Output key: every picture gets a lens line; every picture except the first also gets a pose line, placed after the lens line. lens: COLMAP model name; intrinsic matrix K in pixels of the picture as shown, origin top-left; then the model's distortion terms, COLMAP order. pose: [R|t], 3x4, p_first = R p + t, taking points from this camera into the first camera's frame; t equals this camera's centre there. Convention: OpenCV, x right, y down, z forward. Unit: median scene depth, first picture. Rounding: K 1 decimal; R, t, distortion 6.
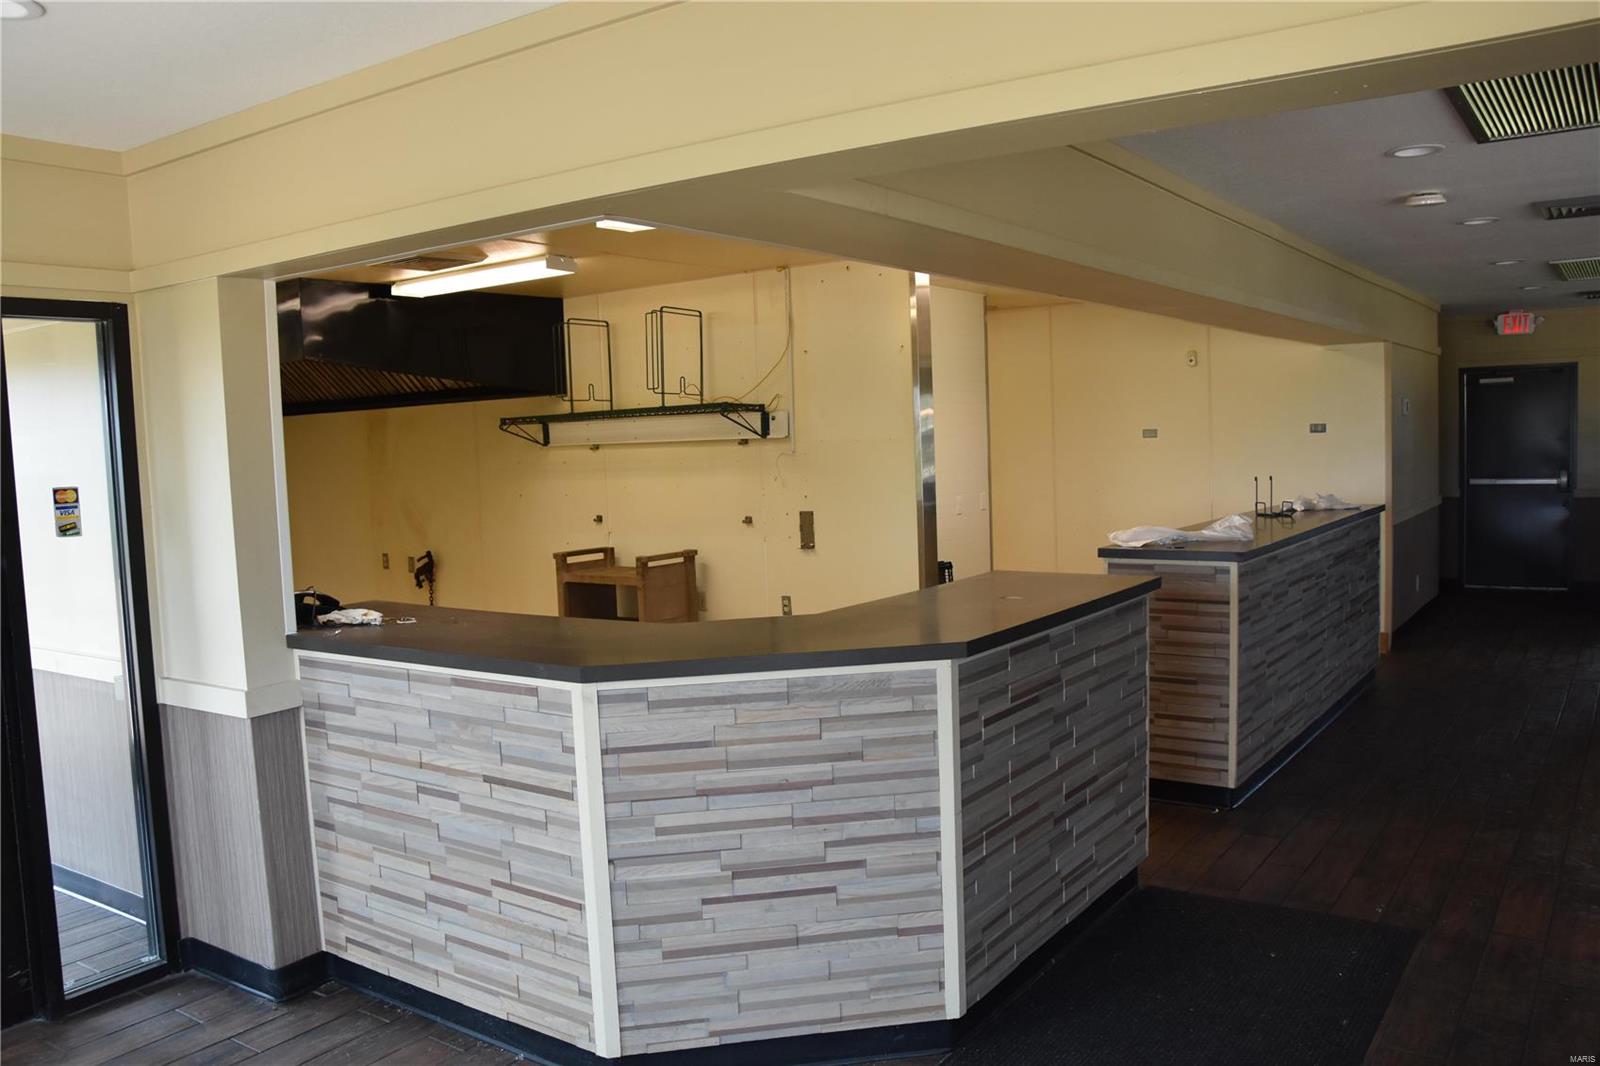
lens RADIAL K [[1259.7, 0, 807.9], [0, 1259.7, 536.4], [0, 0, 1]] dist [-0.152742, 0.124457]
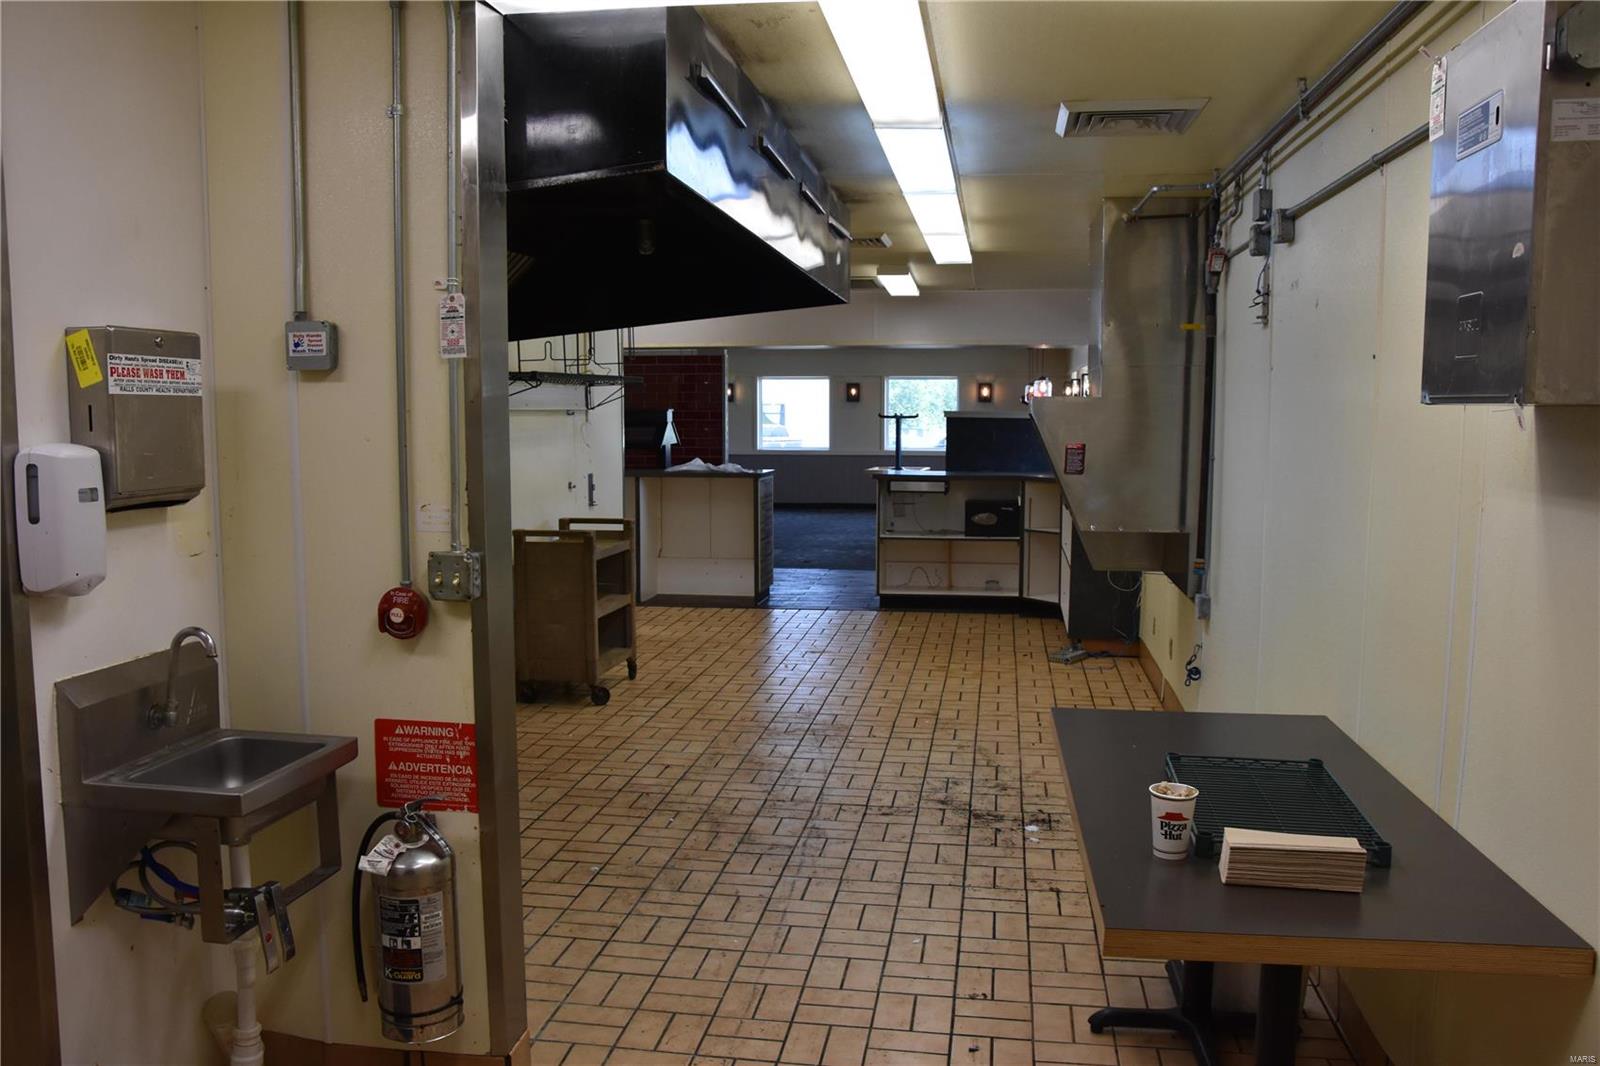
lens RADIAL K [[1259.7, 0, 807.9], [0, 1259.7, 536.4], [0, 0, 1]] dist [-0.152742, 0.124457]
pose [[-0.436973, -0.056829, 0.897678, -1.124990], [0.085560, 0.990851, 0.104376, -0.065791], [-0.895396, 0.122415, -0.428113, 1.316981]]
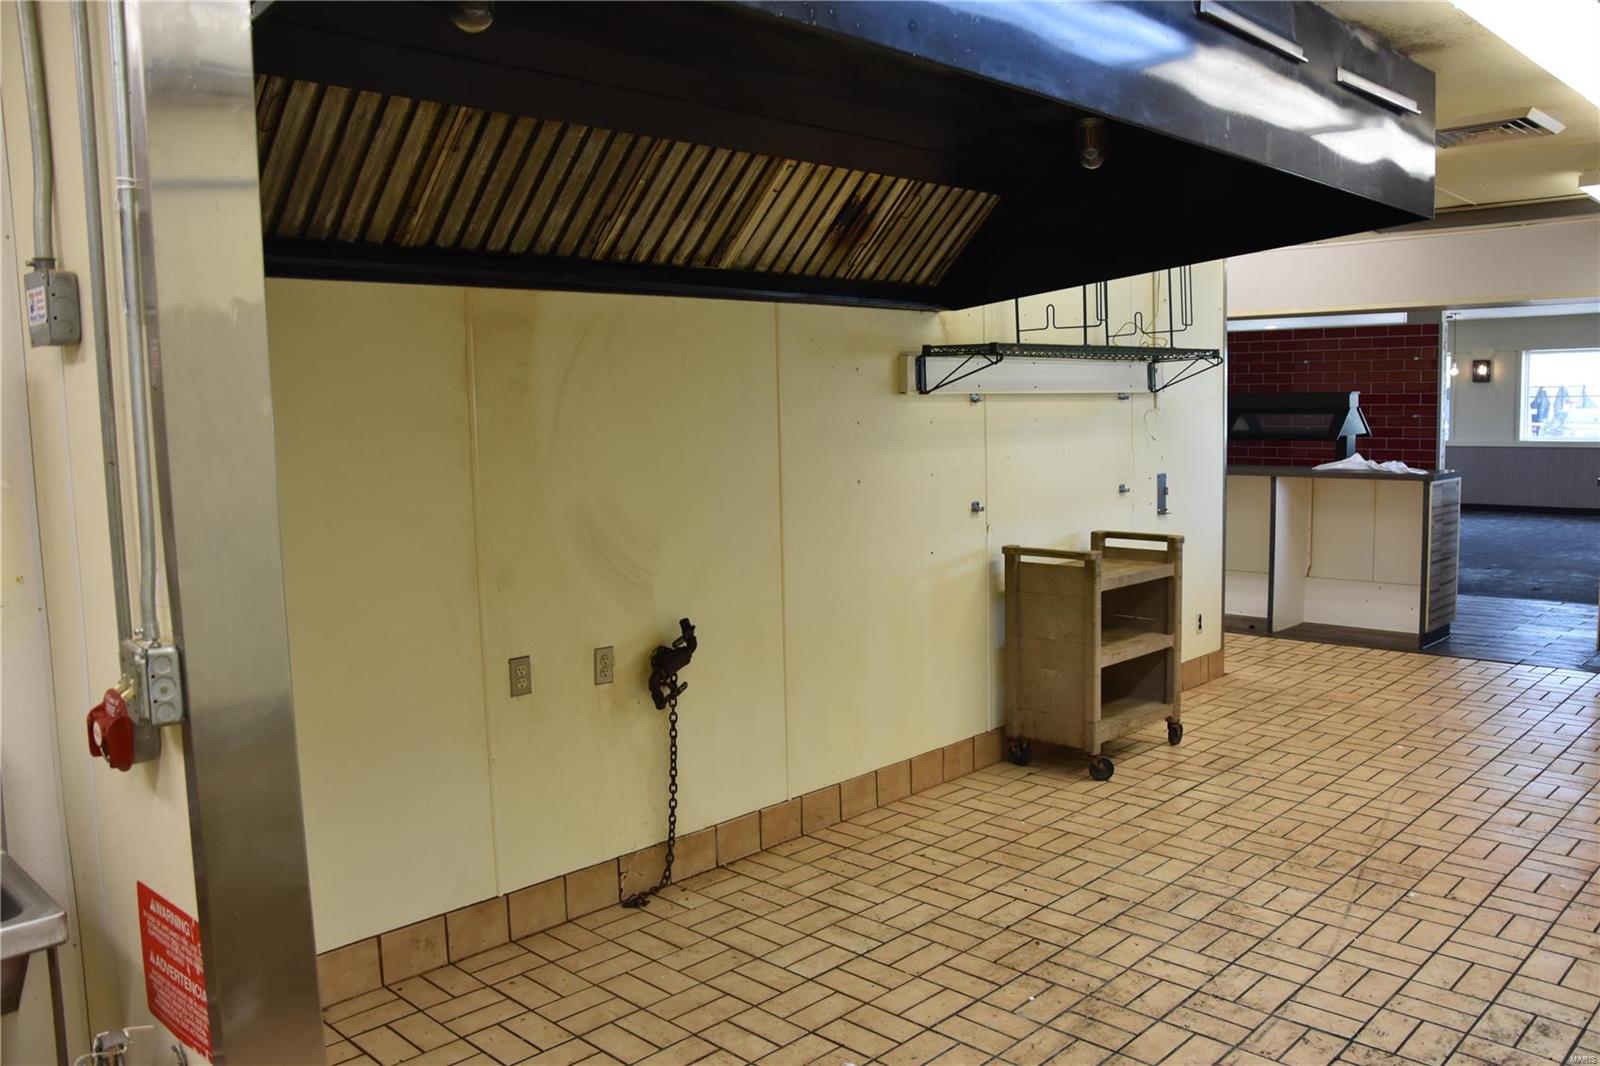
lens RADIAL K [[1259.7, 0, 807.9], [0, 1259.7, 536.4], [0, 0, 1]] dist [-0.152742, 0.124457]
pose [[0.166107, -0.073468, 0.983367, -0.935568], [0.094332, 0.993831, 0.058316, -0.051506], [-0.981586, 0.083076, 0.172012, 1.096313]]
